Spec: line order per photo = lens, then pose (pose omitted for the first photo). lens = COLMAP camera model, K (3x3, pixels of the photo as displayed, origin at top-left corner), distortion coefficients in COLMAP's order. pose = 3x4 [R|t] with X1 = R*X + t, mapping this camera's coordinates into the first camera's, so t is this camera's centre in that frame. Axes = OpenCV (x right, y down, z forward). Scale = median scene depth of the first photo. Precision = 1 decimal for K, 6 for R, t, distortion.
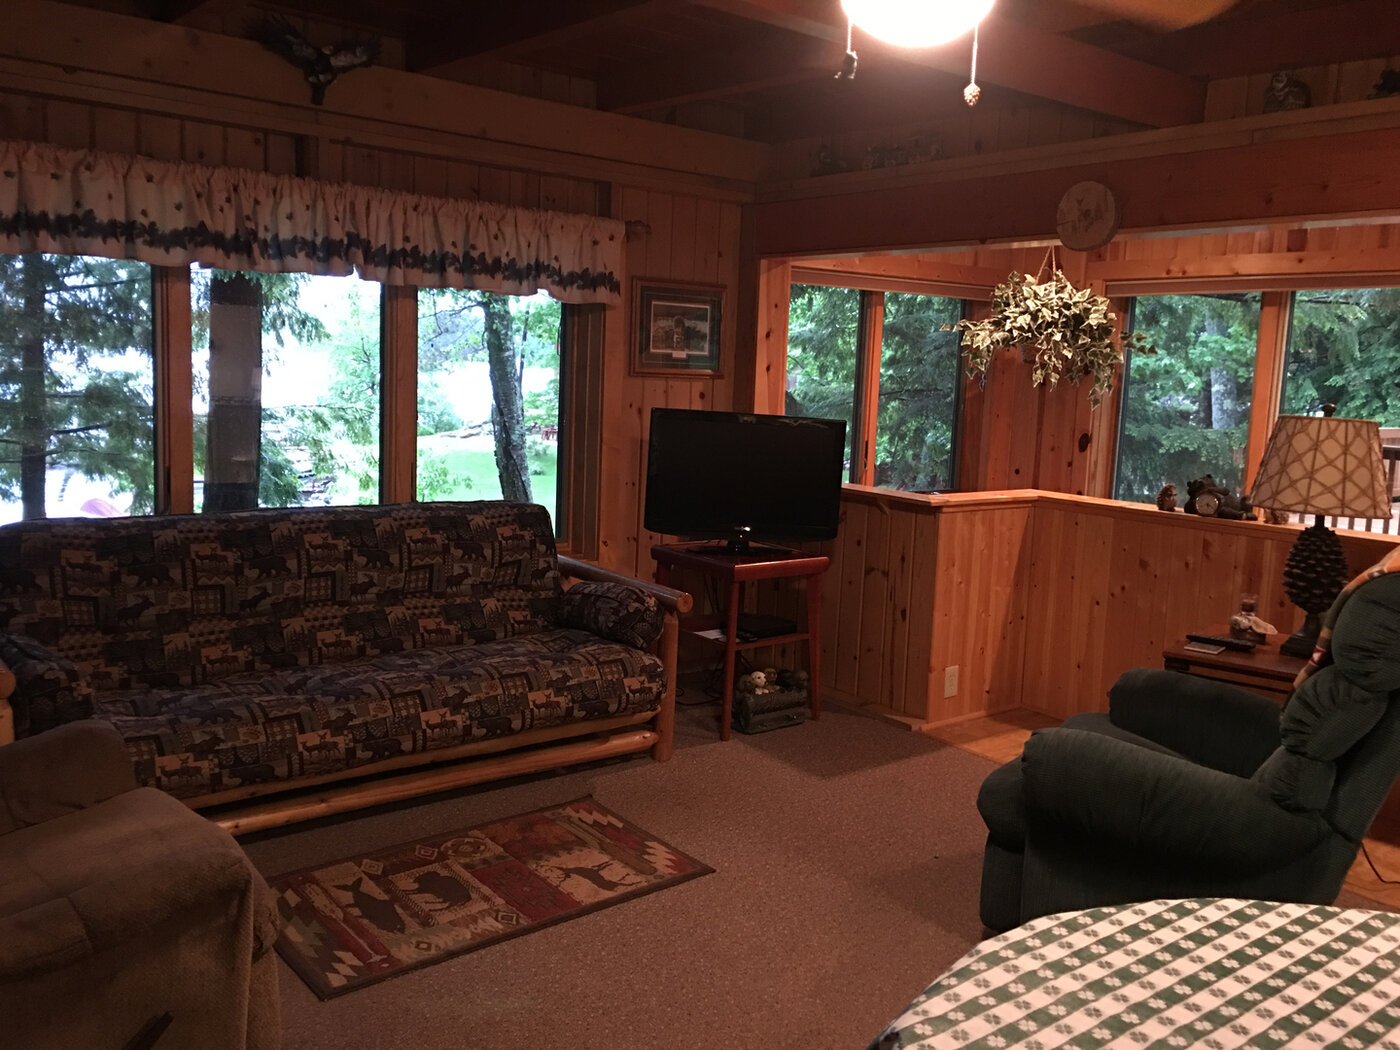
lens RADIAL K [[1206.1, 0, 685.8], [0, 1206.1, 504.4], [0, 0, 1]] dist [0.067825, -0.074730]
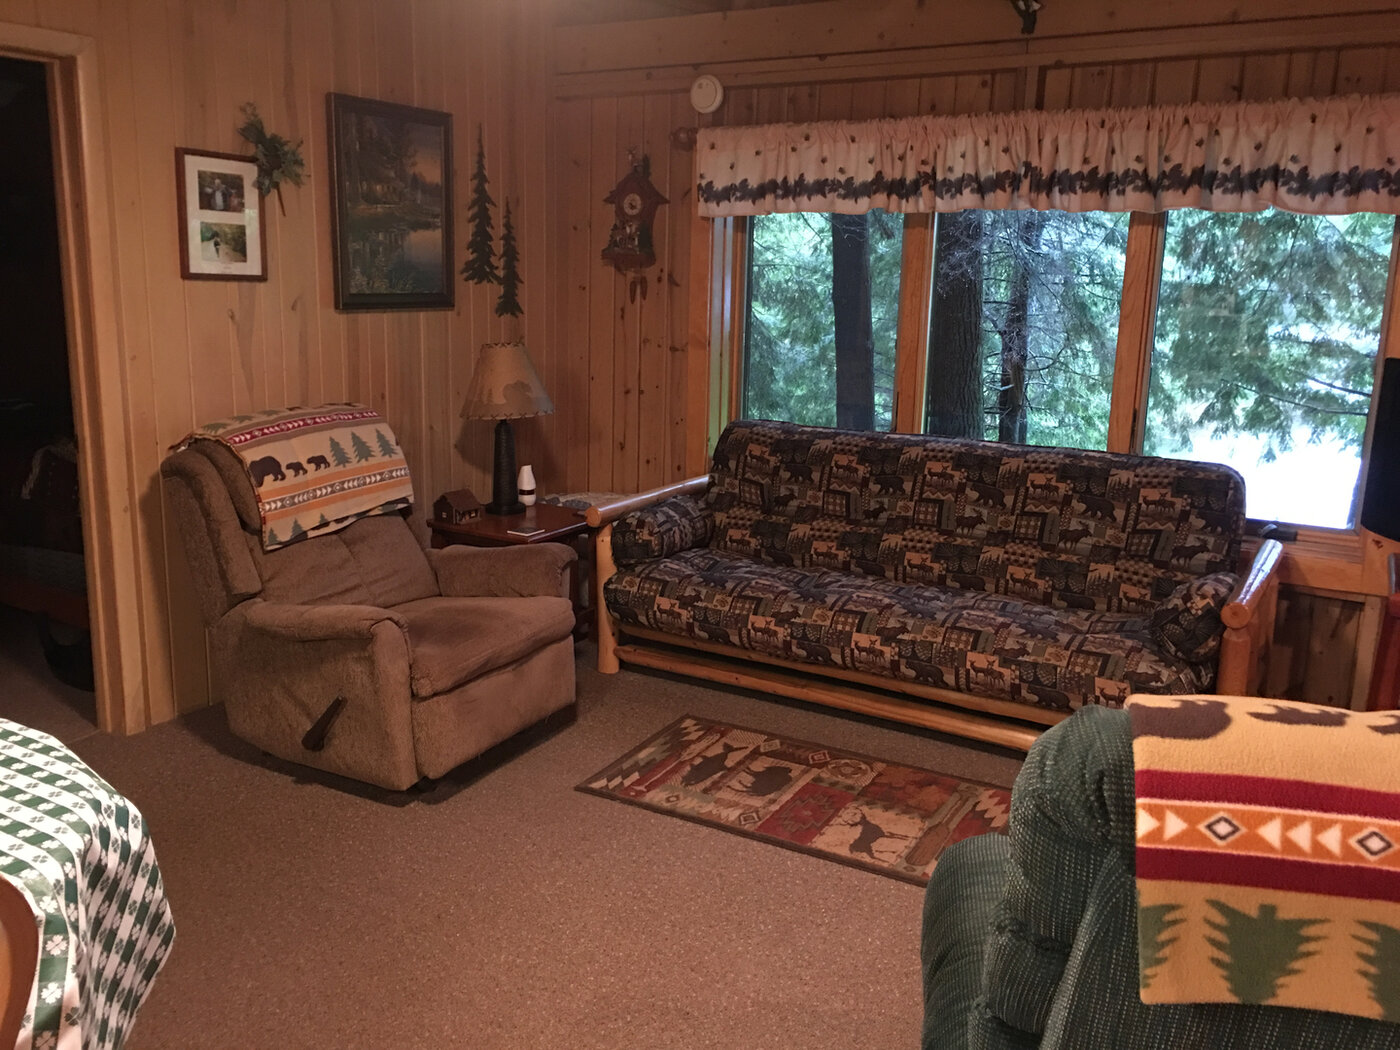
lens RADIAL K [[1206.1, 0, 701.7], [0, 1206.1, 517.8], [0, 0, 1]] dist [0.067825, -0.074730]
pose [[0.343952, 0.158233, -0.925559, 0.670207], [-0.118121, 0.985160, 0.124527, -0.038497], [0.931528, 0.066496, 0.357538, 0.490316]]
